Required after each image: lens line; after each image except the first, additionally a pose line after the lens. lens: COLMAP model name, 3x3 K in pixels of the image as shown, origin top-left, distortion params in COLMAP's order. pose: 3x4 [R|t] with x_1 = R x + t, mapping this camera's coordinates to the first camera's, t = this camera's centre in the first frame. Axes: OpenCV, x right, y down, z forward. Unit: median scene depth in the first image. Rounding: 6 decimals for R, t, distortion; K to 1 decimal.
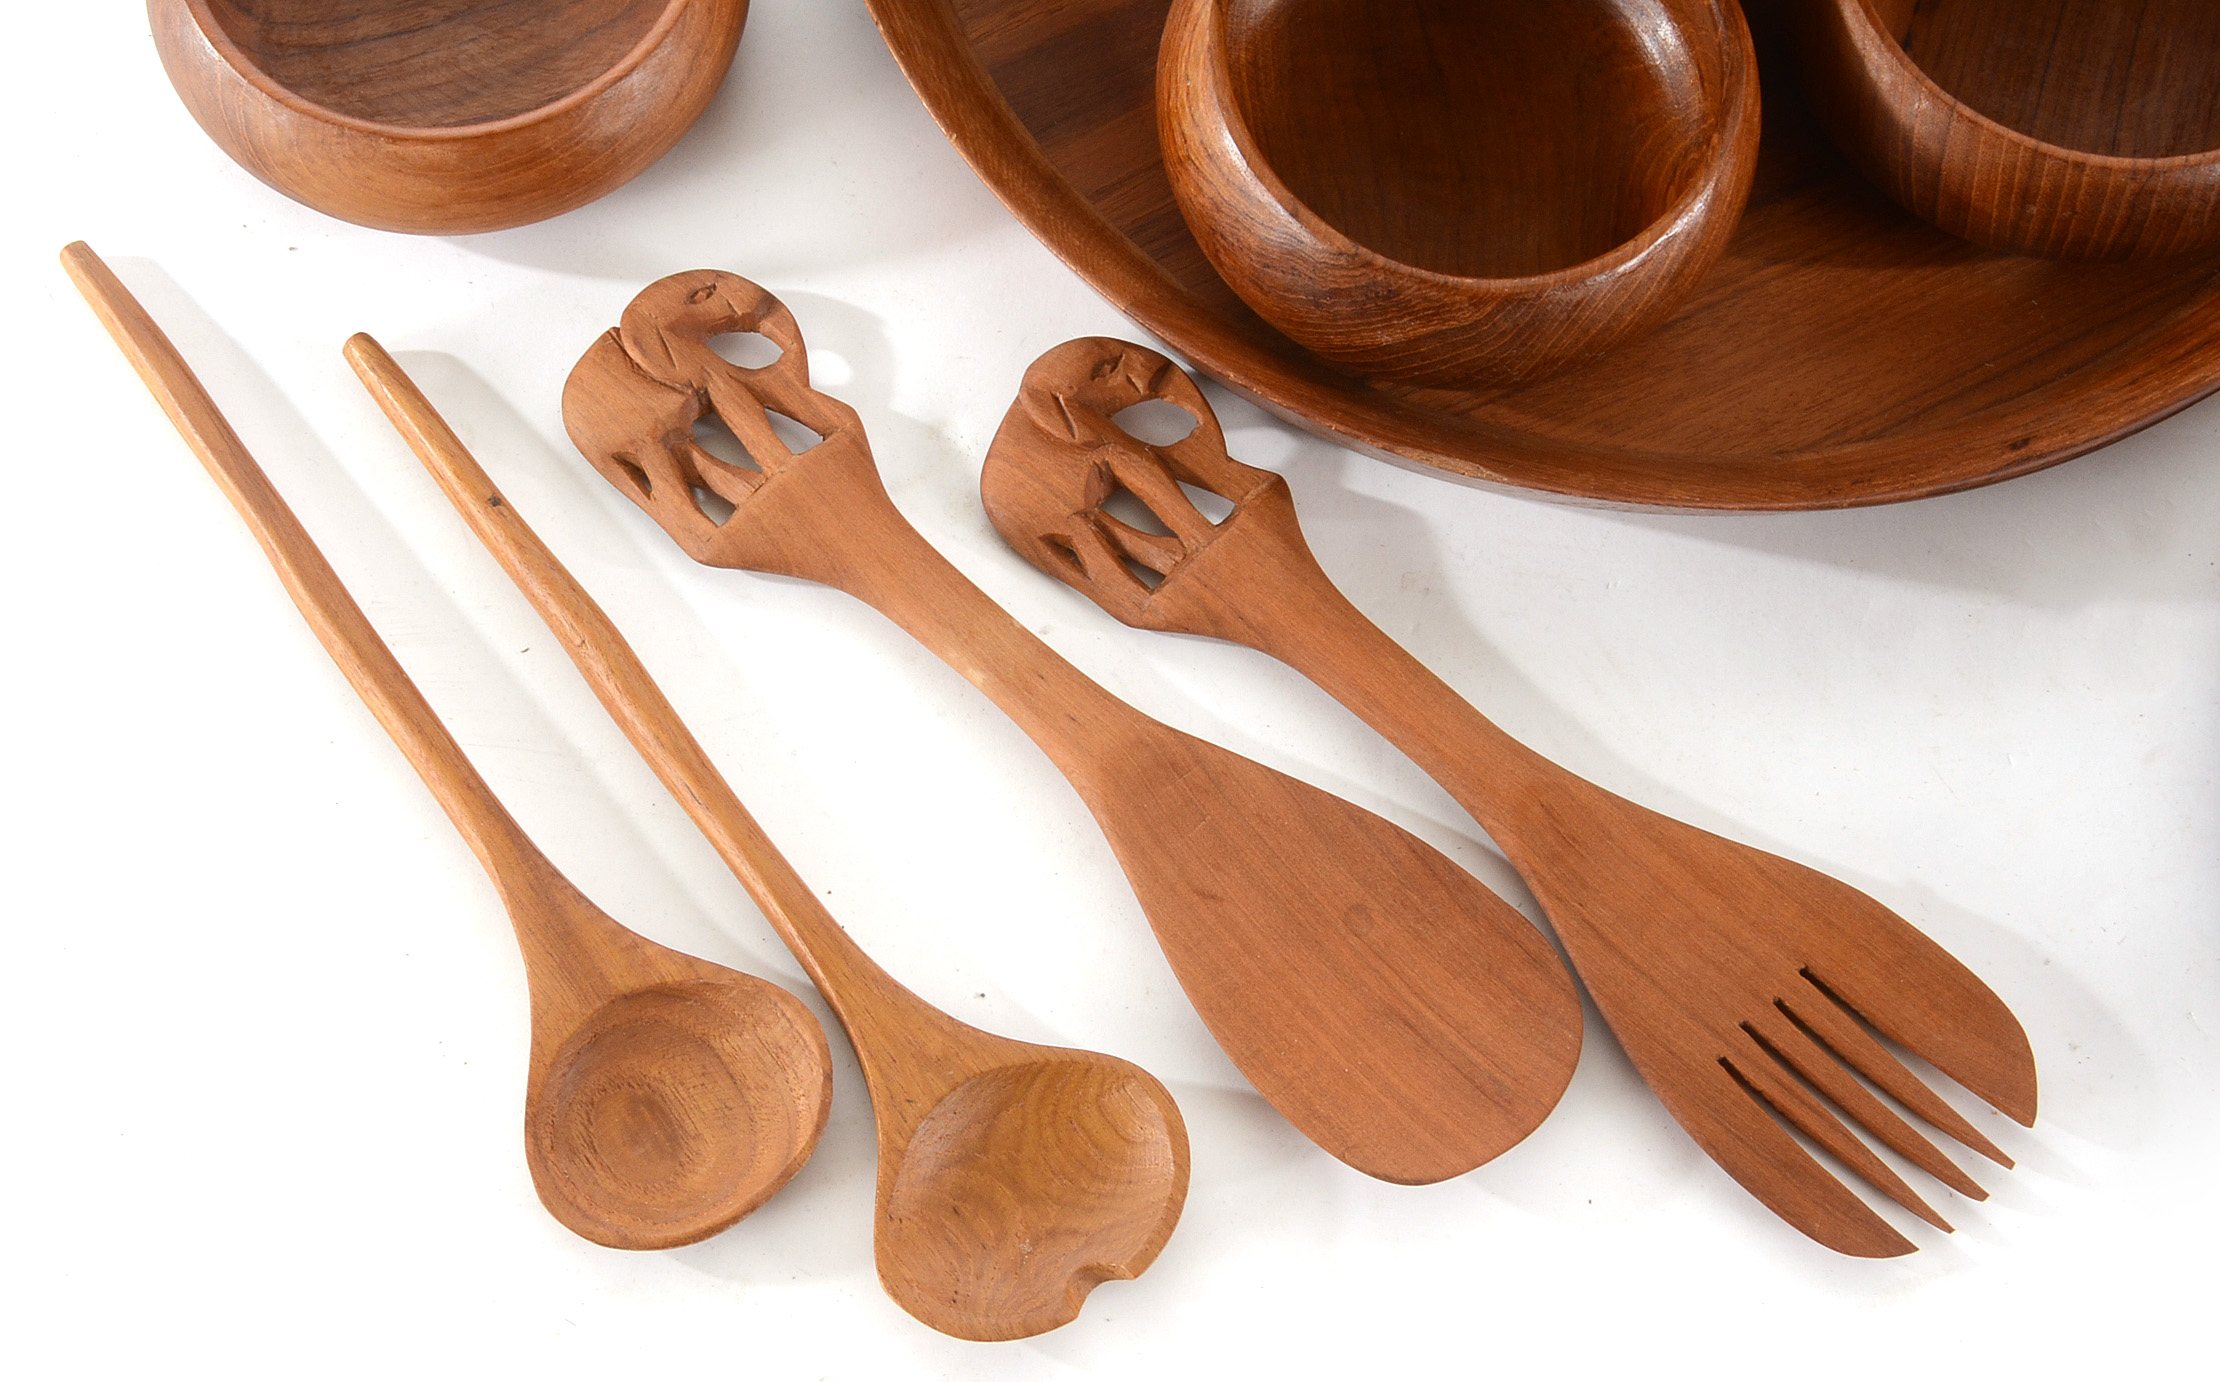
lens RADIAL K [[2749.7, 0, 960.3], [0, 2749.7, 822.5], [0, 0, 1]] dist [-0.007237, 0.100087]
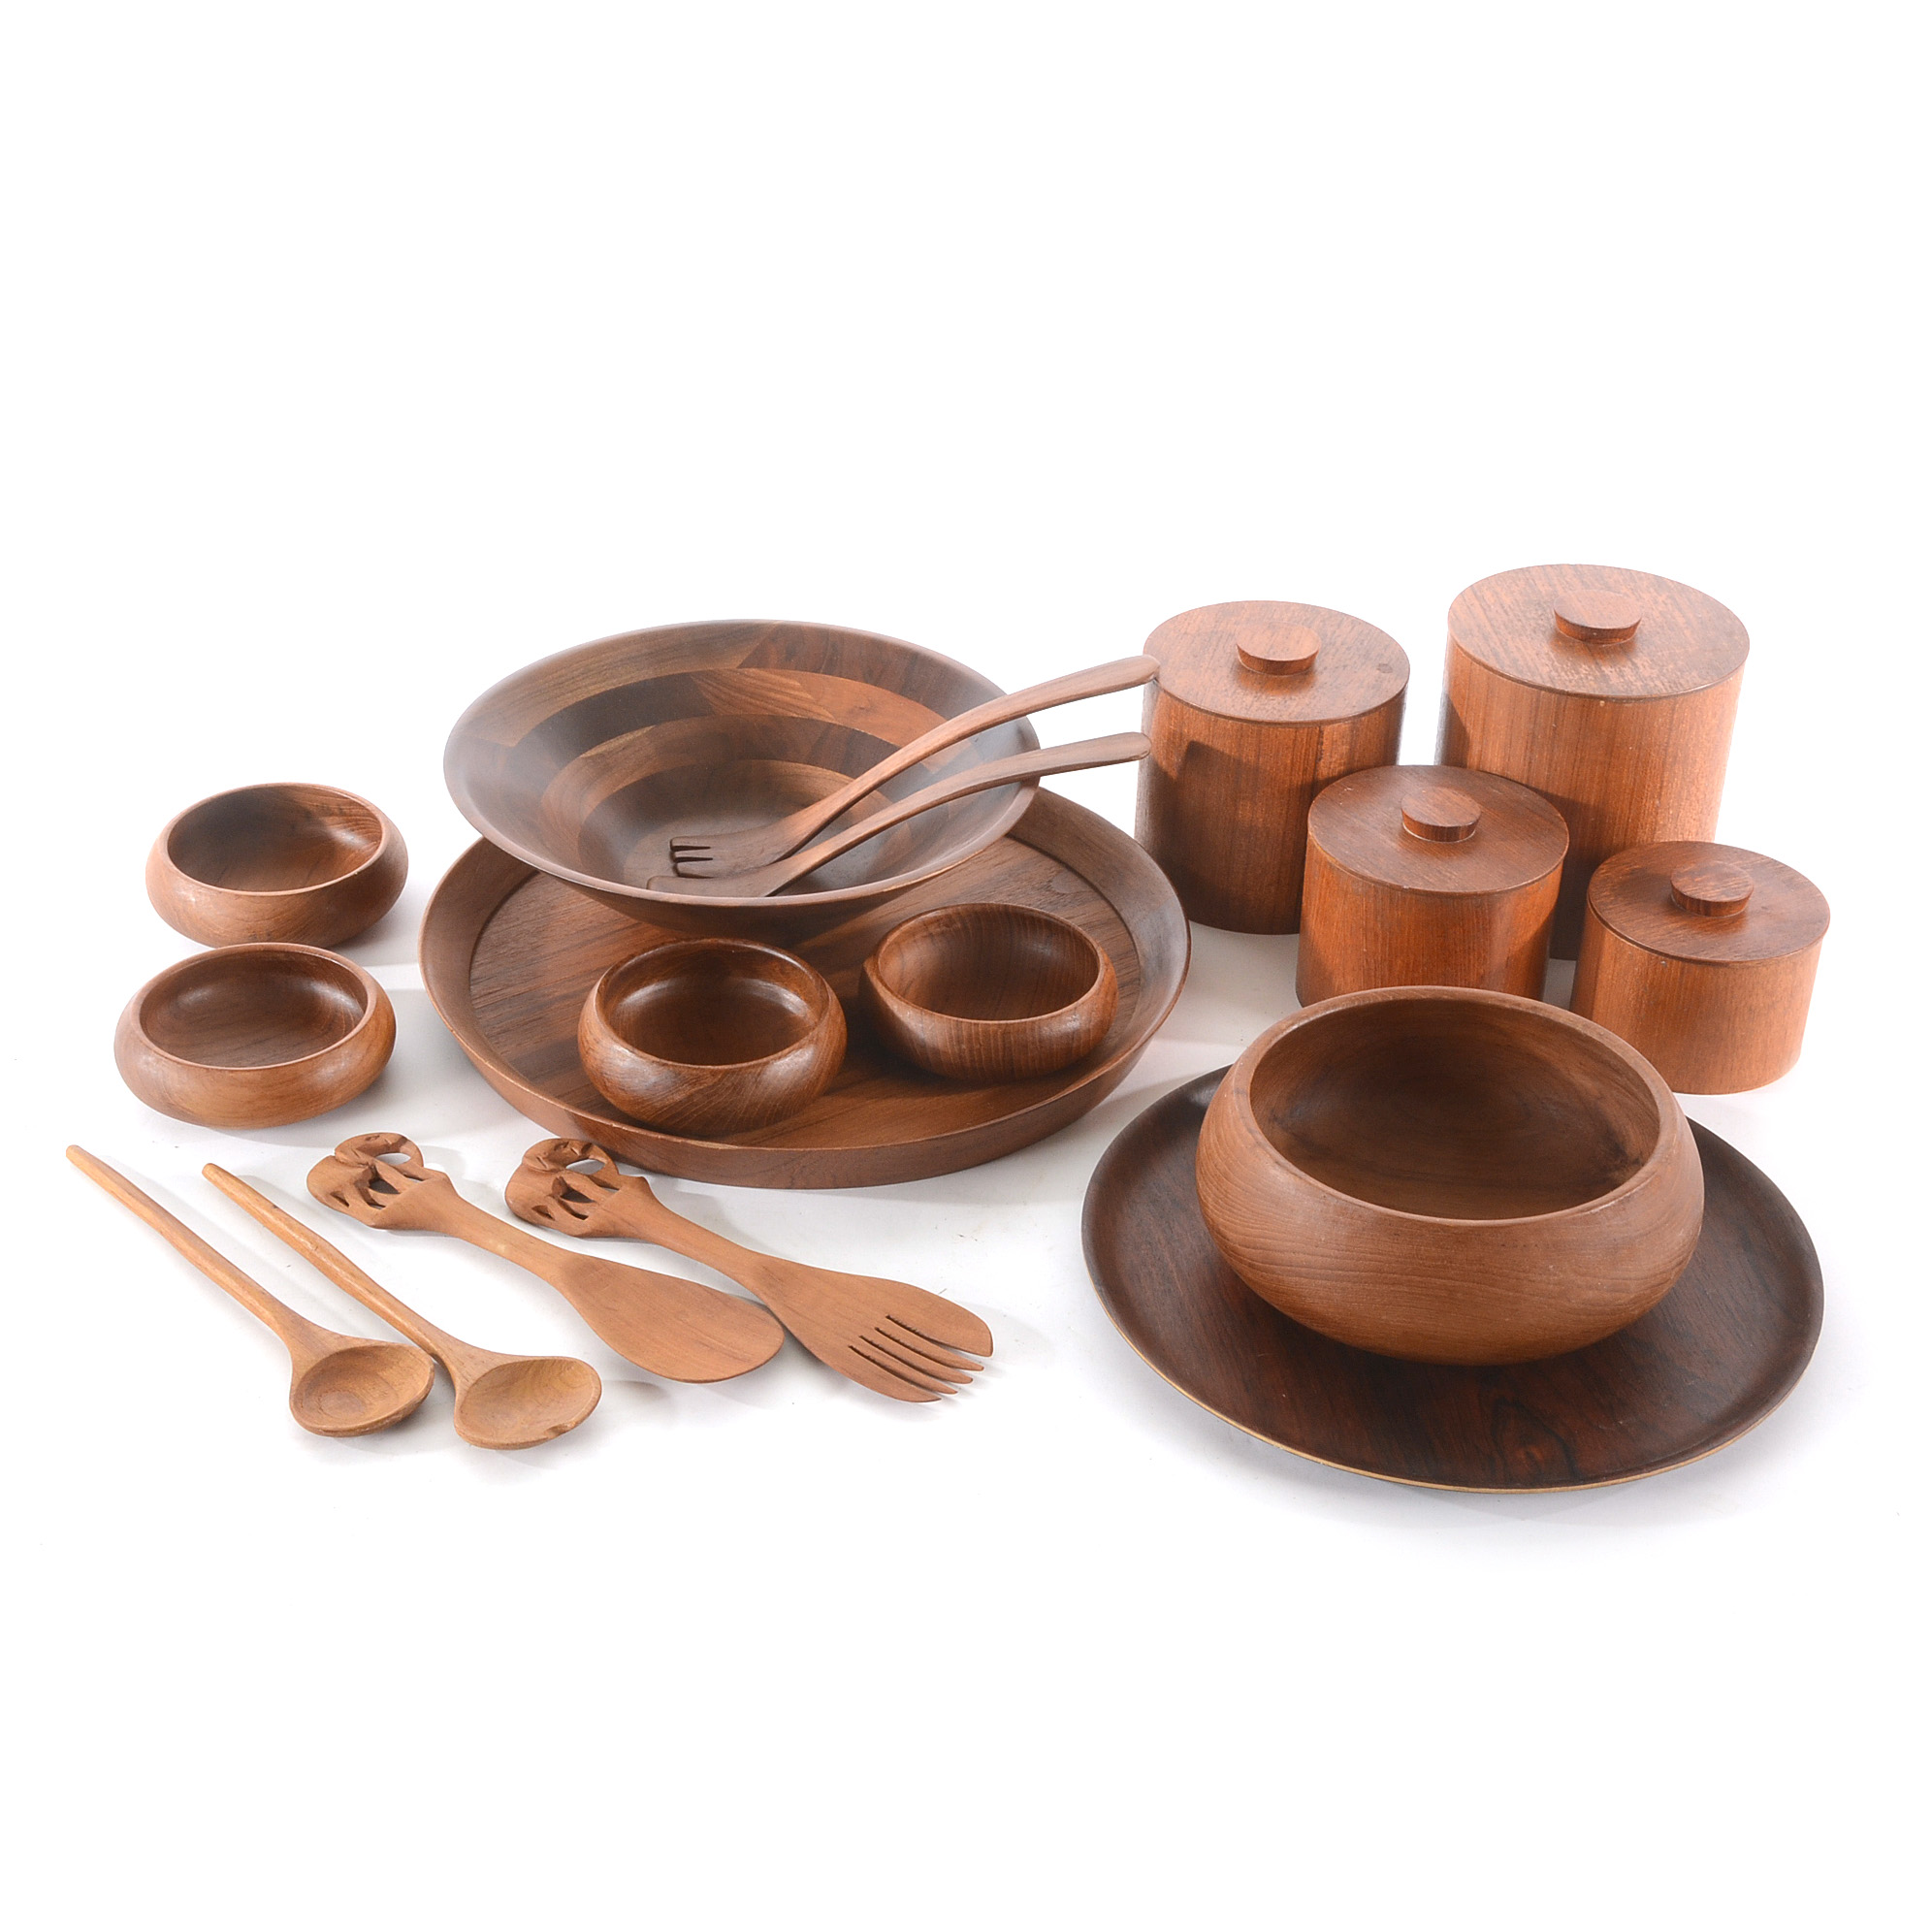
lens RADIAL K [[3094.0, 0, 966.0], [0, 3094.0, 966.0], [0, 0, 1]] dist [0.045847, 0.052254]
pose [[0.991608, -0.067211, 0.110438, 0.111937], [0.120674, 0.787694, -0.604133, 1.269707], [-0.046387, 0.612390, 0.789194, -1.060610]]
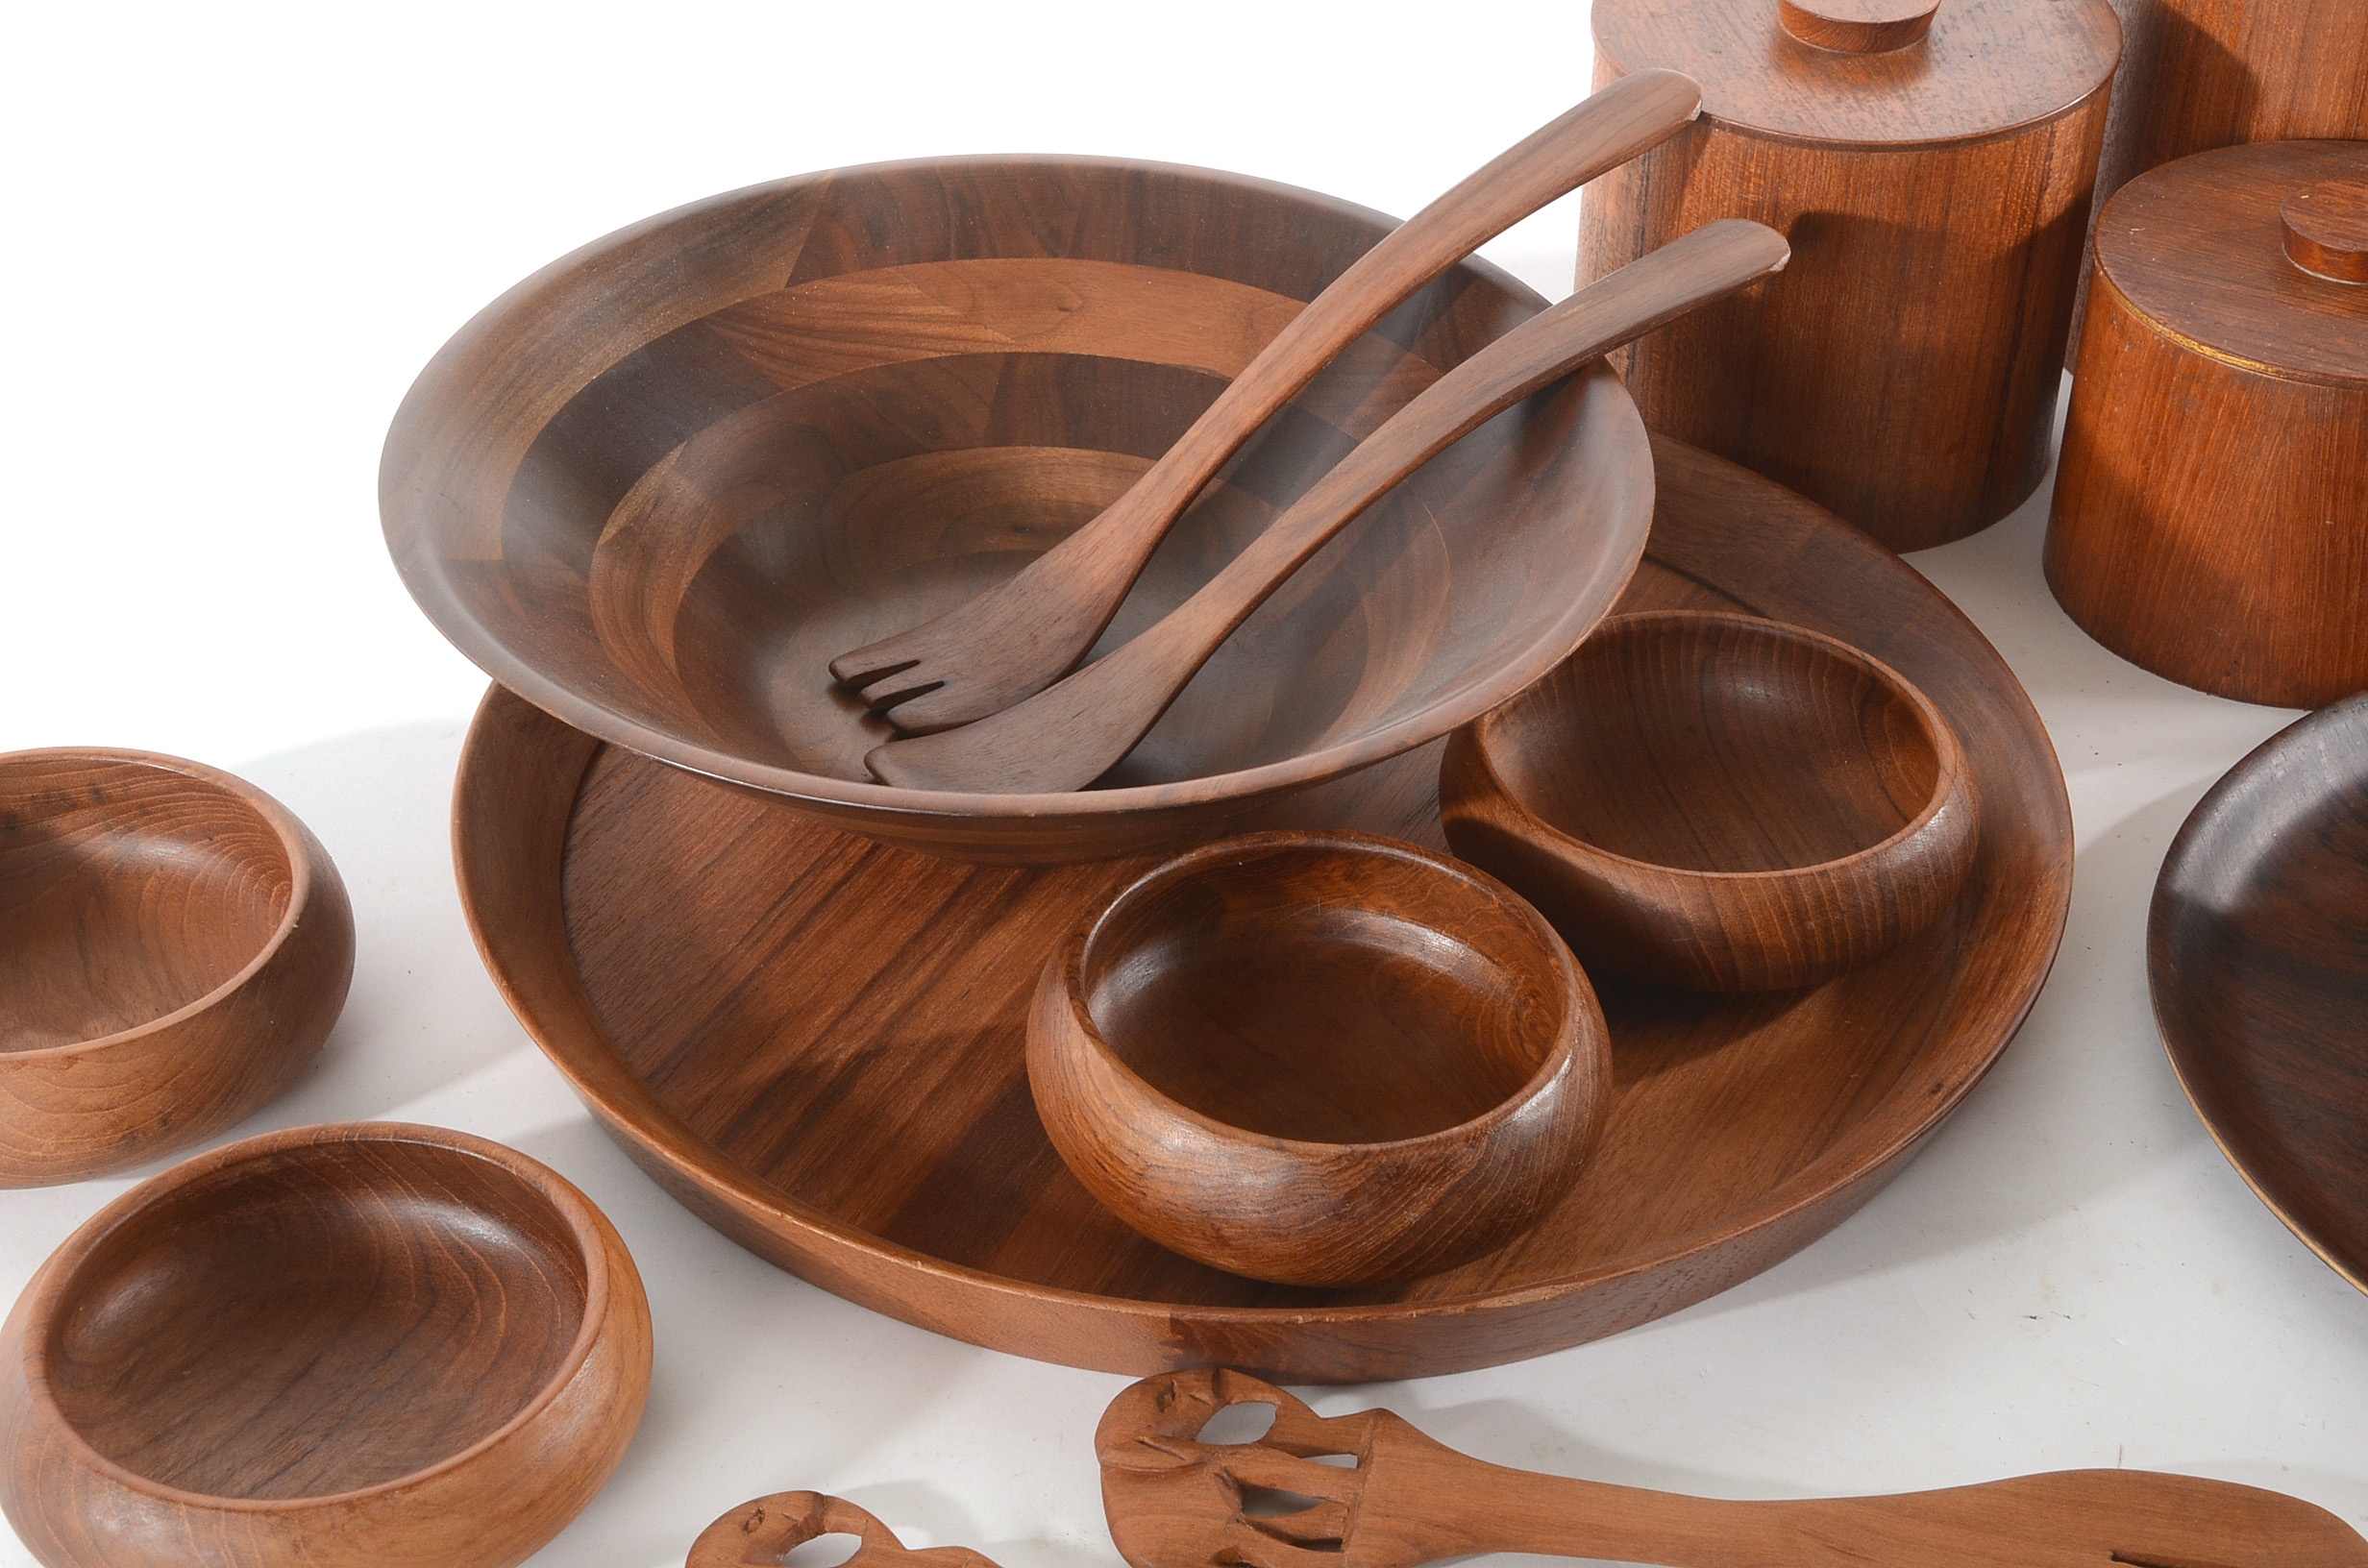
lens RADIAL K [[4038.1, 0, 1184.0], [0, 4038.1, 784.0], [0, 0, 1]] dist [0.245415, 0.252693]
pose [[0.832874, -0.333304, 0.441847, -0.514148], [0.523172, 0.734604, -0.432028, 0.304302], [-0.180586, 0.590987, 0.786208, -0.260624]]
